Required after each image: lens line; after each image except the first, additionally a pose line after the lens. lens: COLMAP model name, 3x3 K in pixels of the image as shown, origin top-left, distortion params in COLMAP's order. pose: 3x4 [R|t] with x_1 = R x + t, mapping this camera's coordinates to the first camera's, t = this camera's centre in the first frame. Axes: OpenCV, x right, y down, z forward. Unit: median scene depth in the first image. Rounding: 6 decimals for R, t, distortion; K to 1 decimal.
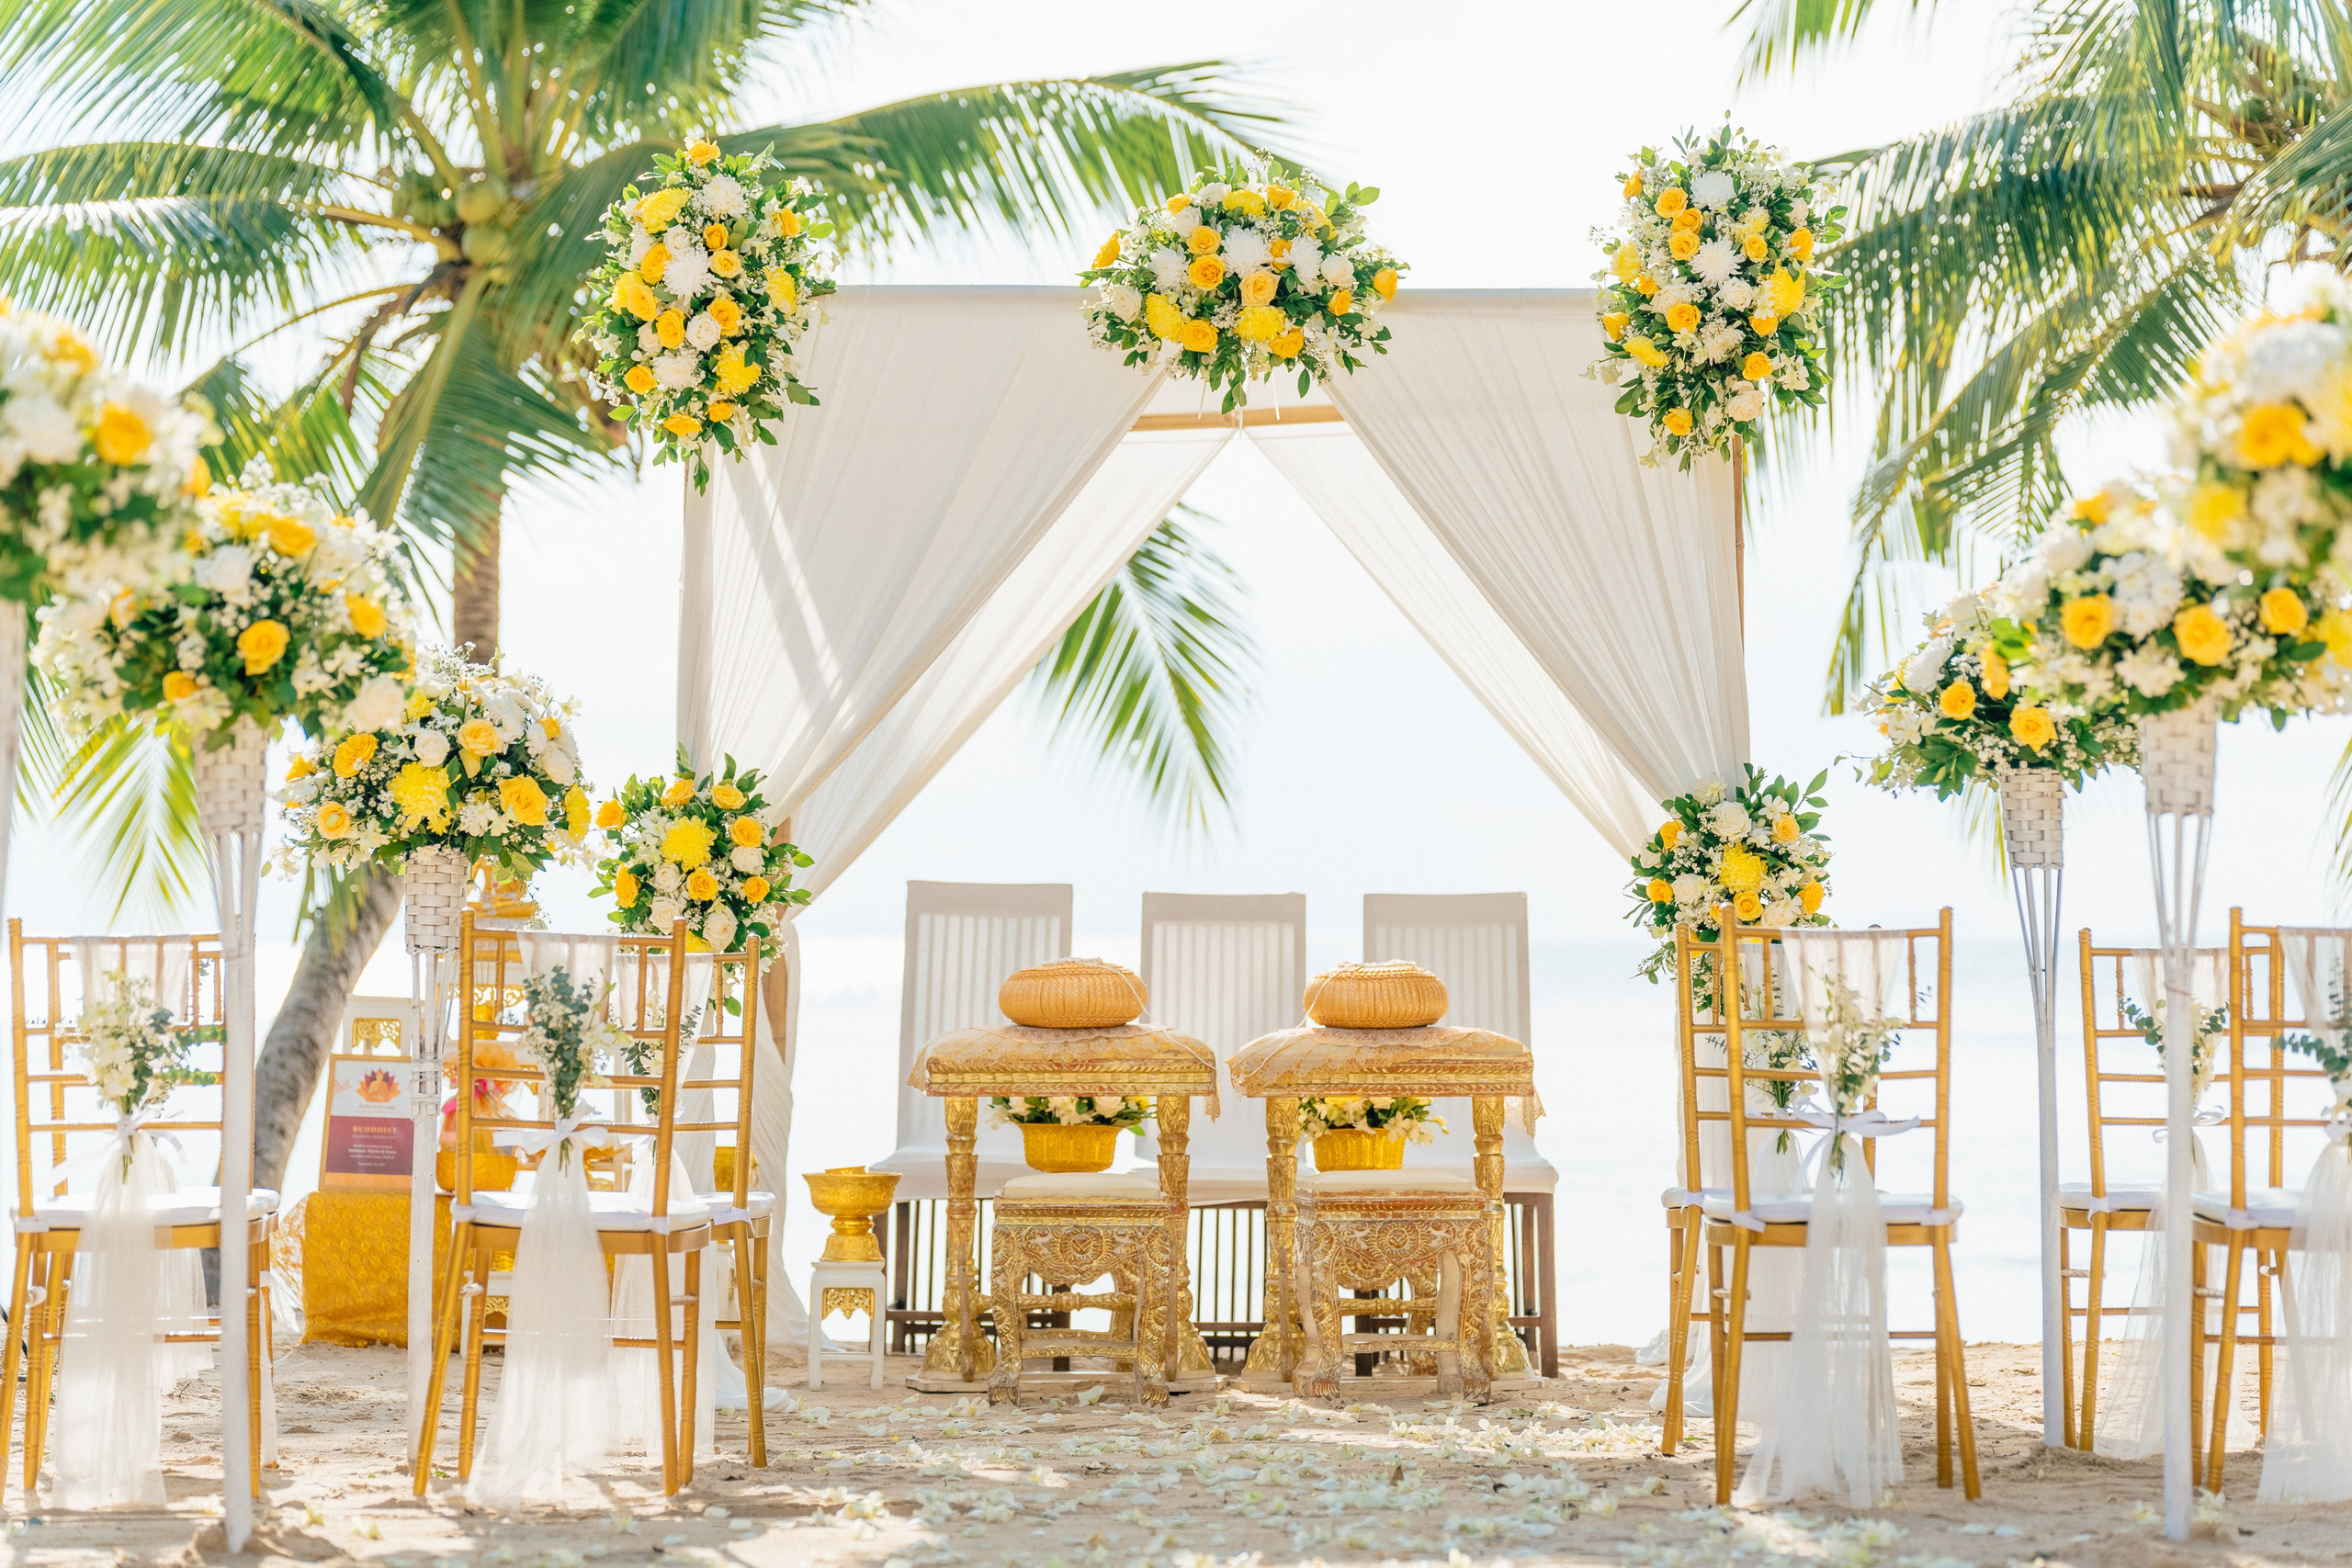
lens RADIAL K [[6829.9, 0, 1180.7], [0, 6829.9, 782.9], [0, 0, 1]] dist [0.110187, 0.000000]
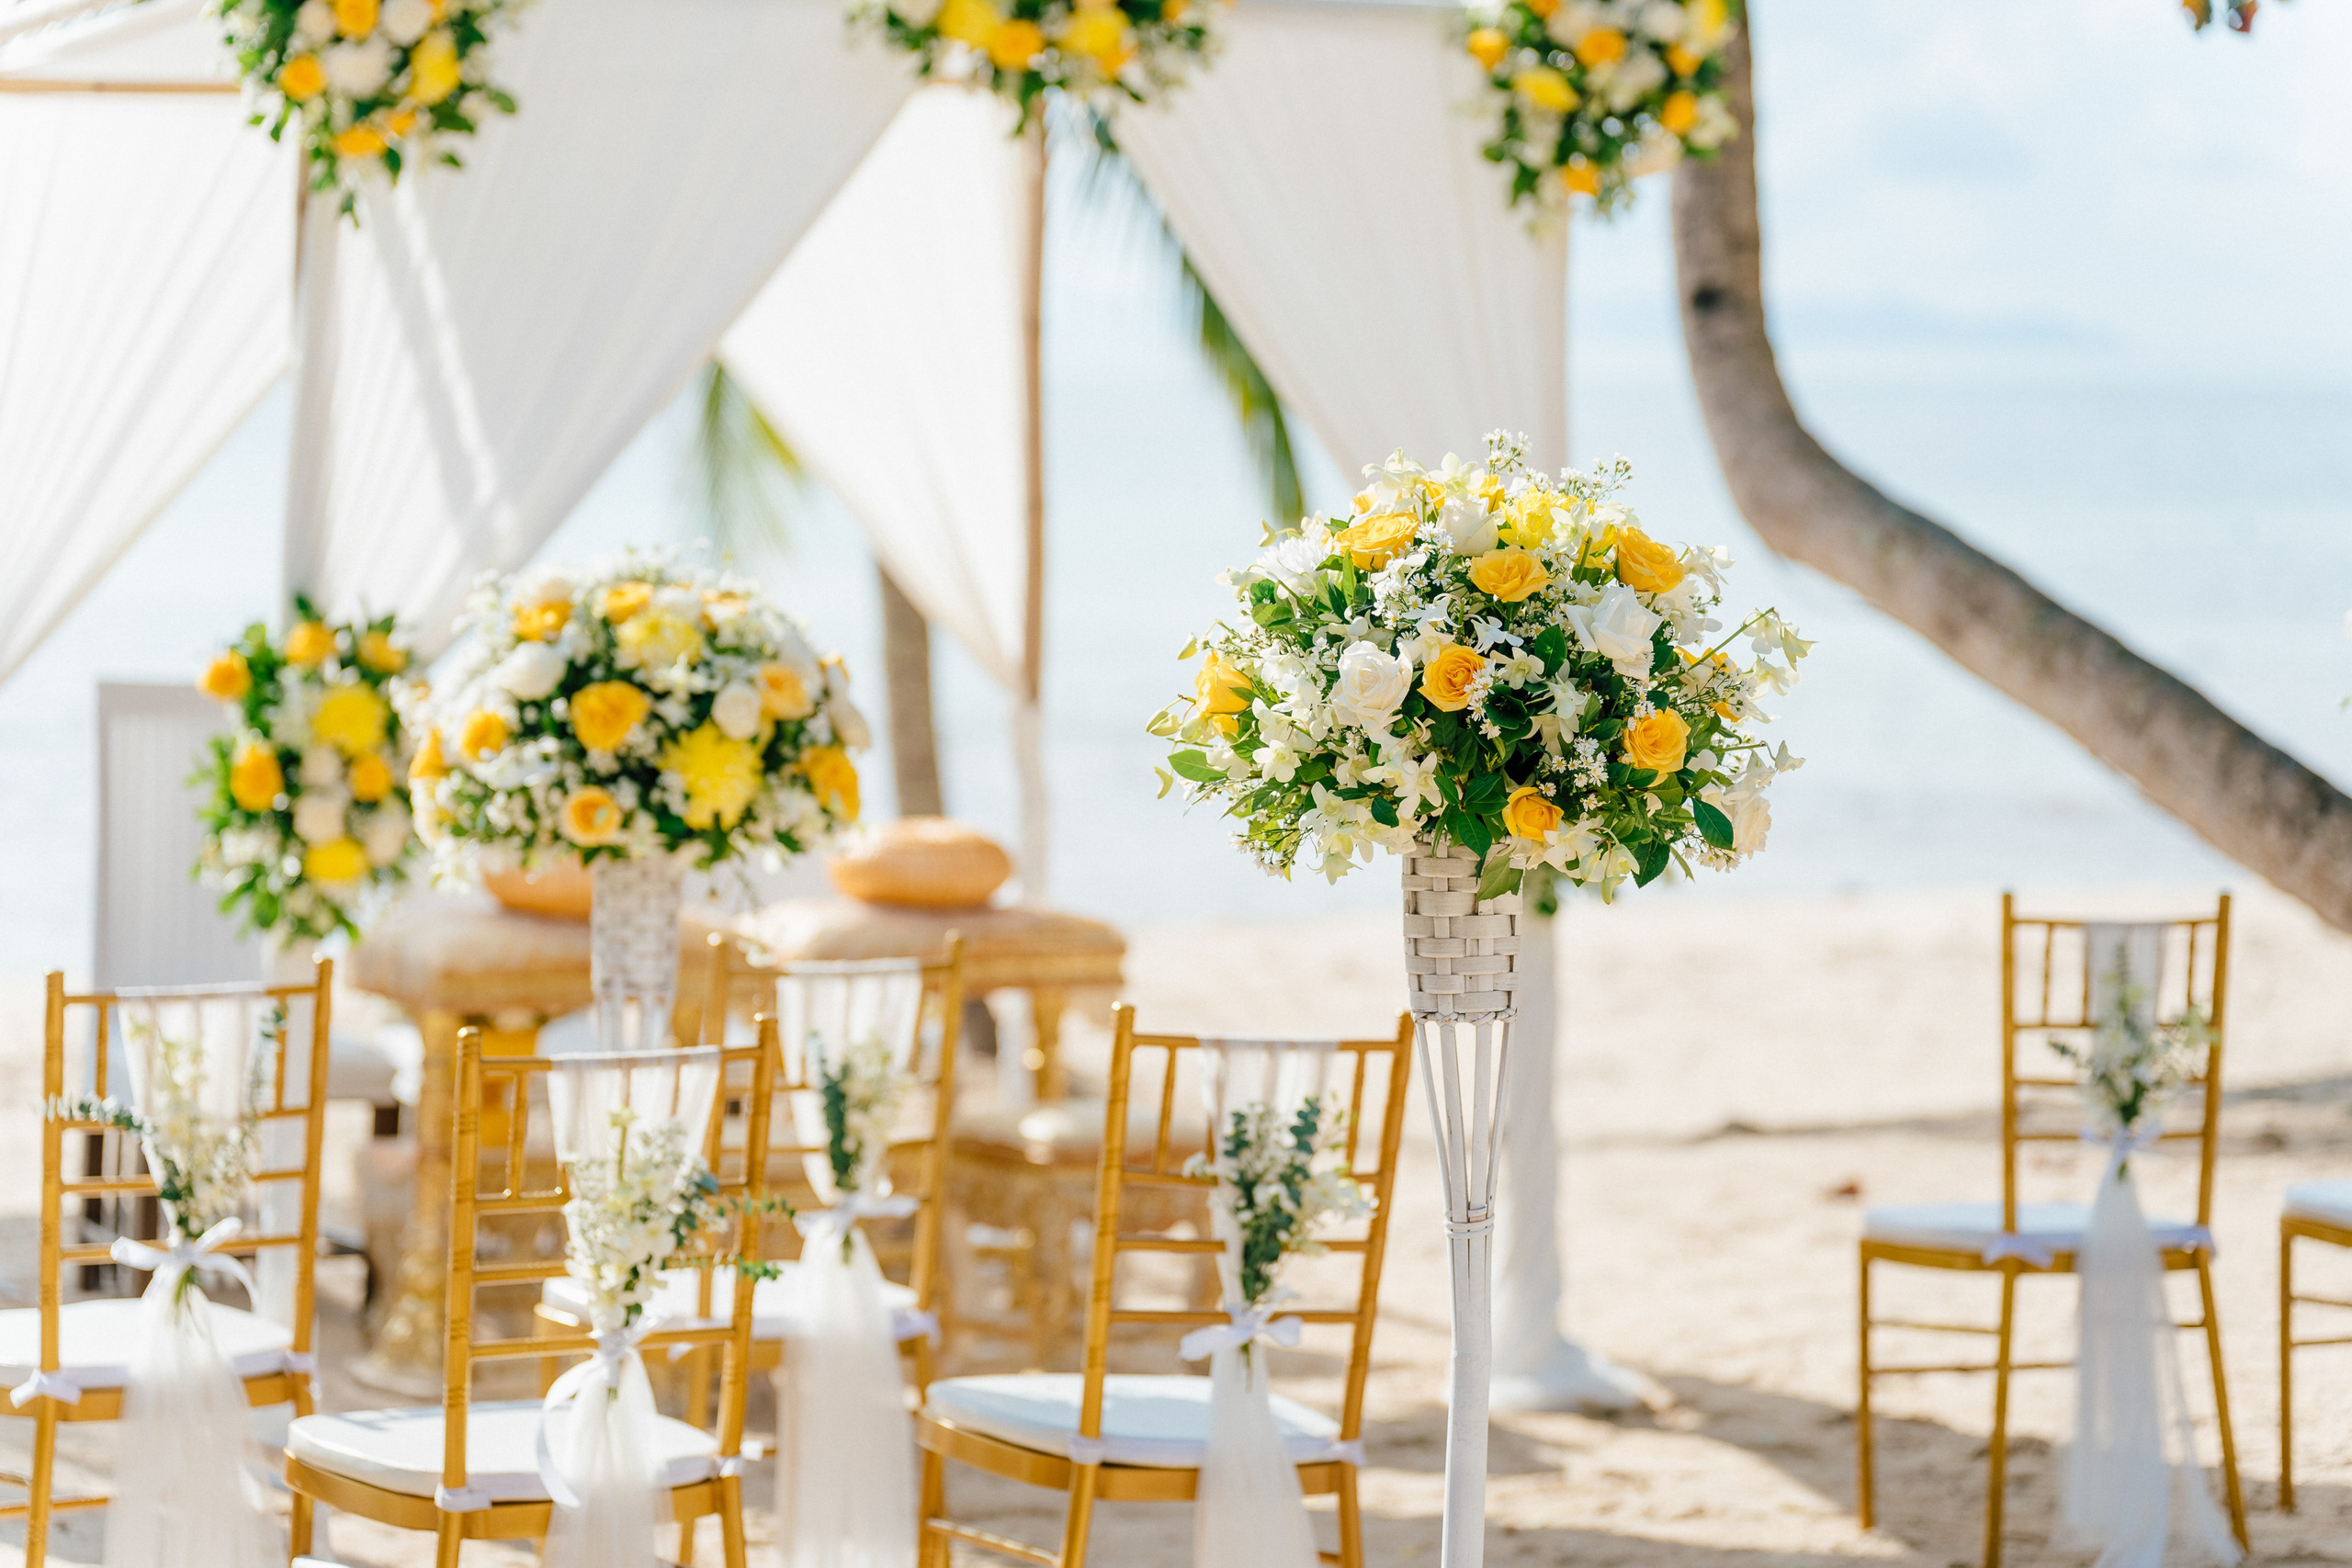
lens RADIAL K [[6689.9, 0, 1172.5], [0, 6689.9, 779.0], [0, 0, 1]] dist [0.064071, 0.000000]
pose [[0.902897, -0.010448, 0.429729, -0.300531], [-0.026188, 0.996511, 0.079251, -0.043784], [-0.429058, -0.082809, 0.899473, 0.321711]]
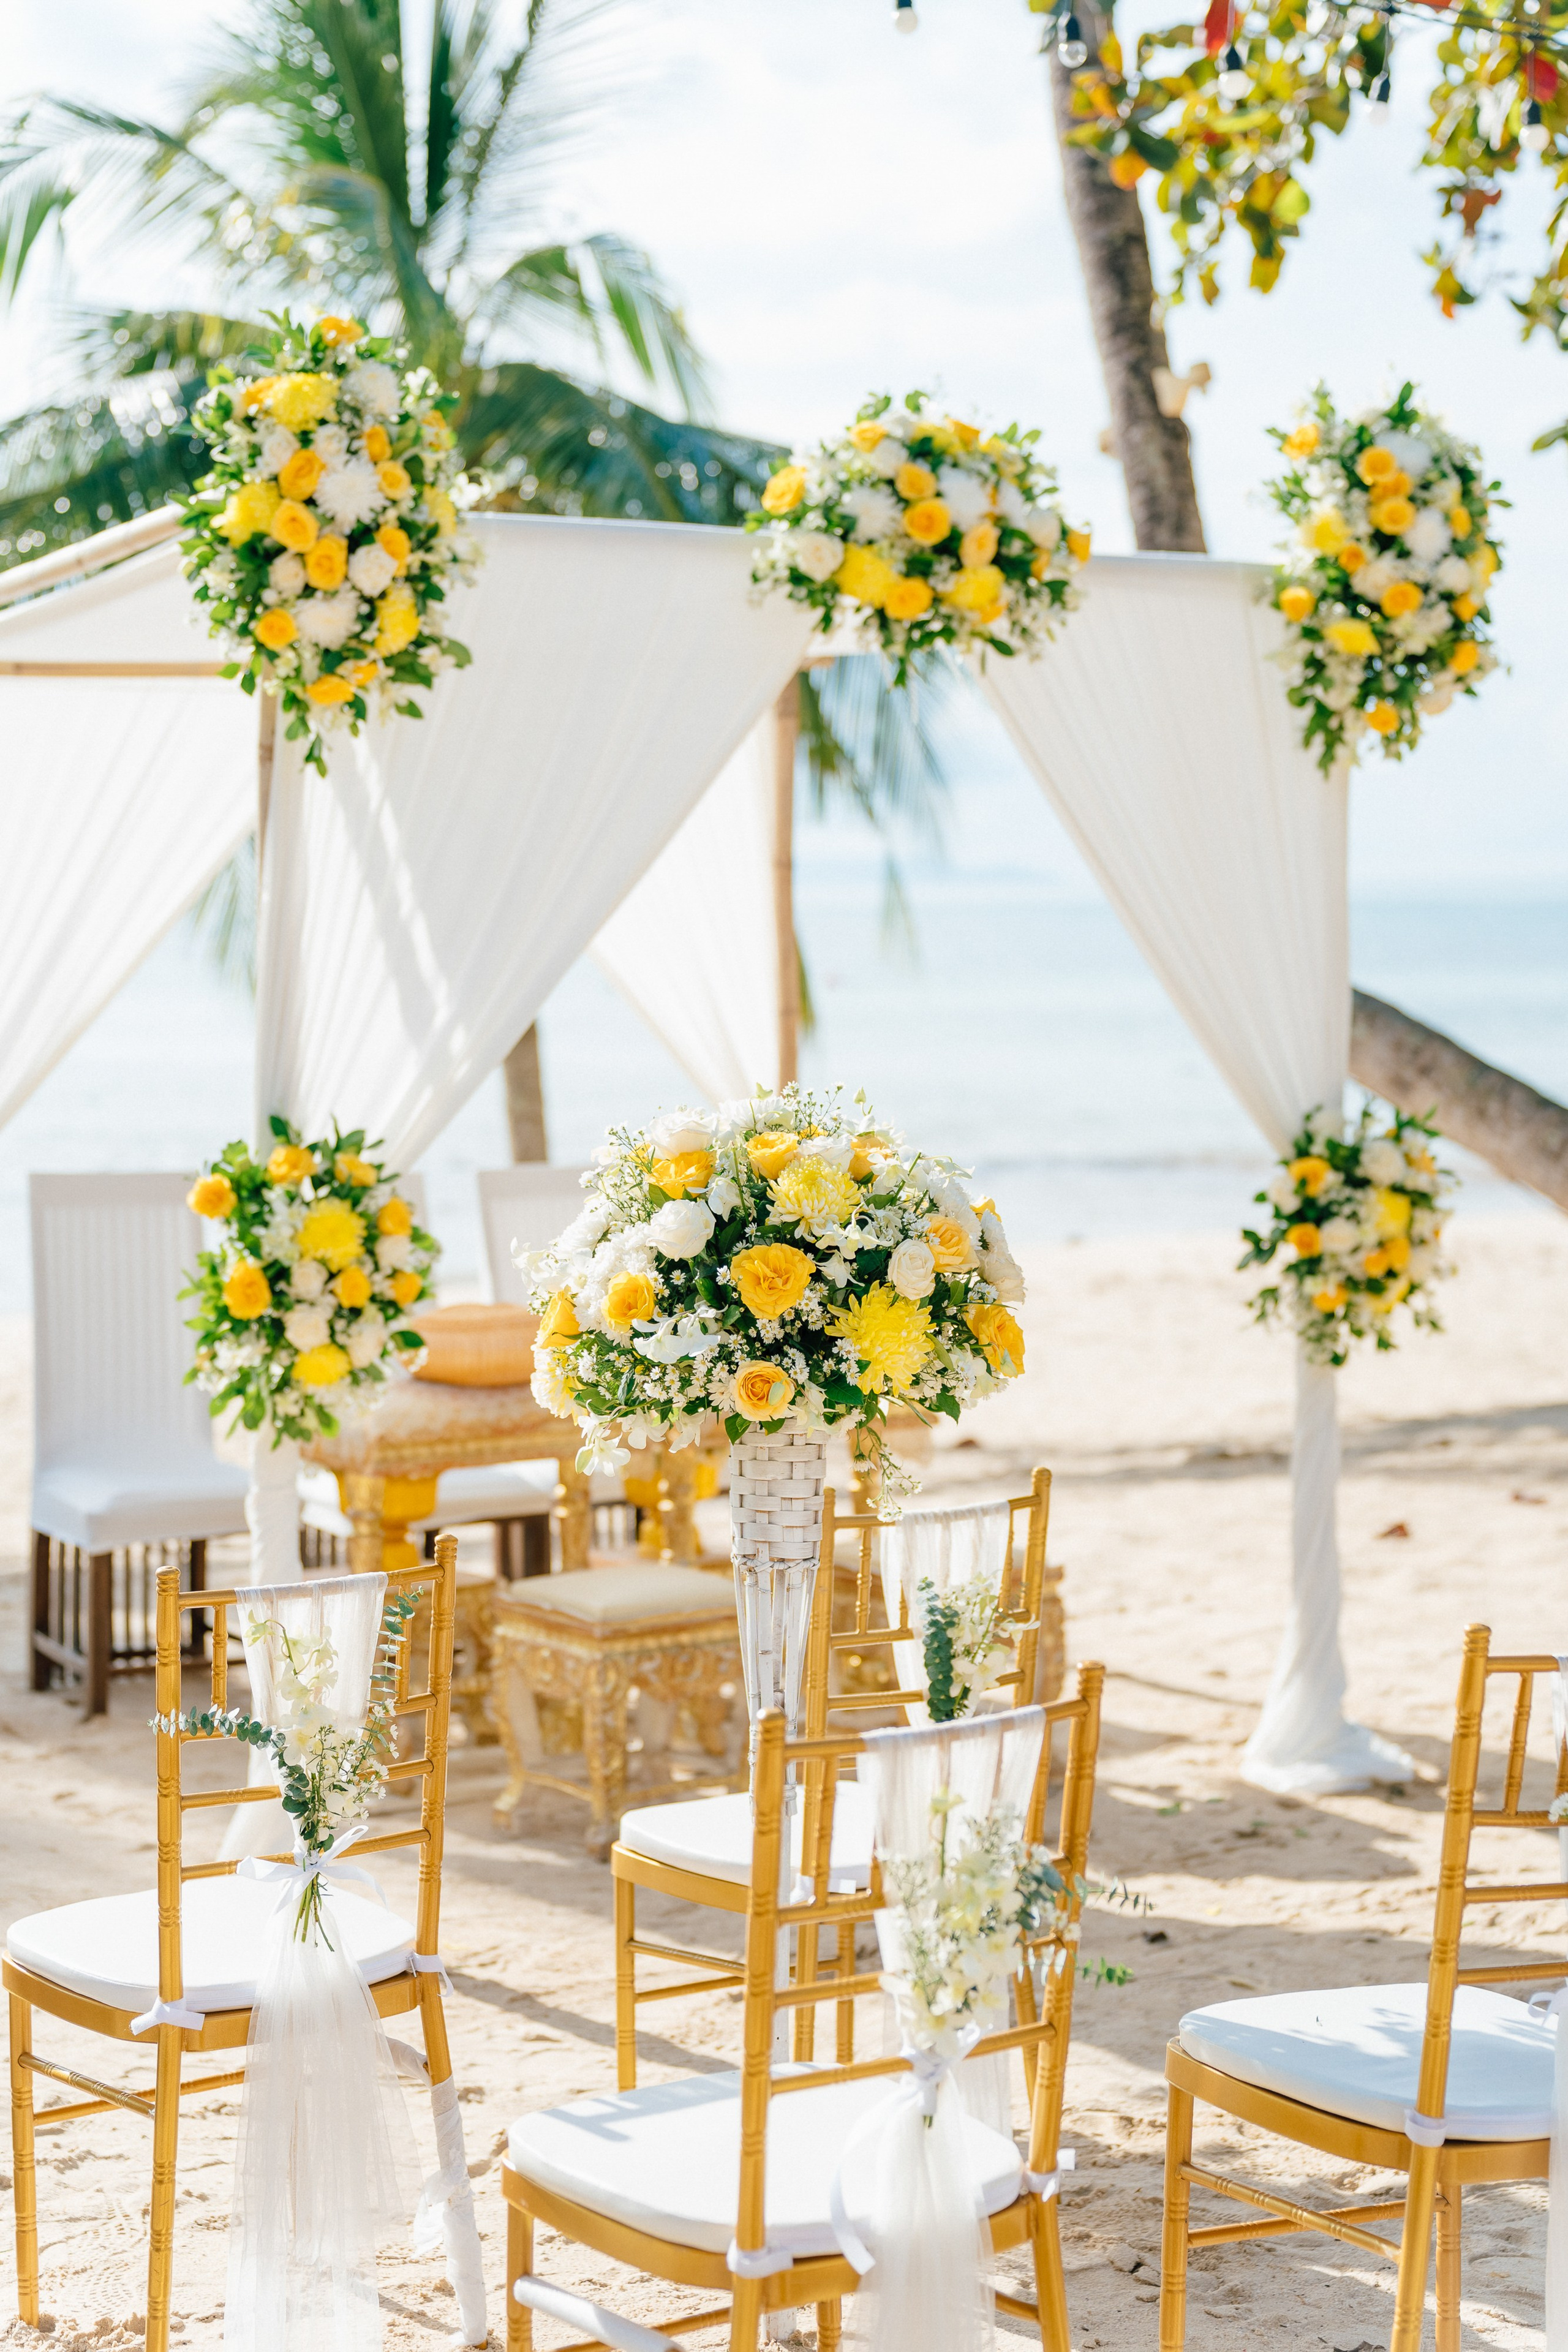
lens RADIAL K [[3969.1, 0, 818.4], [0, 3969.1, 1341.6], [0, 0, 1]] dist [0.035982, 0.000000]
pose [[0.867064, -0.055352, 0.495112, -0.250212], [-0.009394, 0.991815, 0.127333, -0.037449], [-0.498108, -0.115057, 0.859448, 0.582546]]
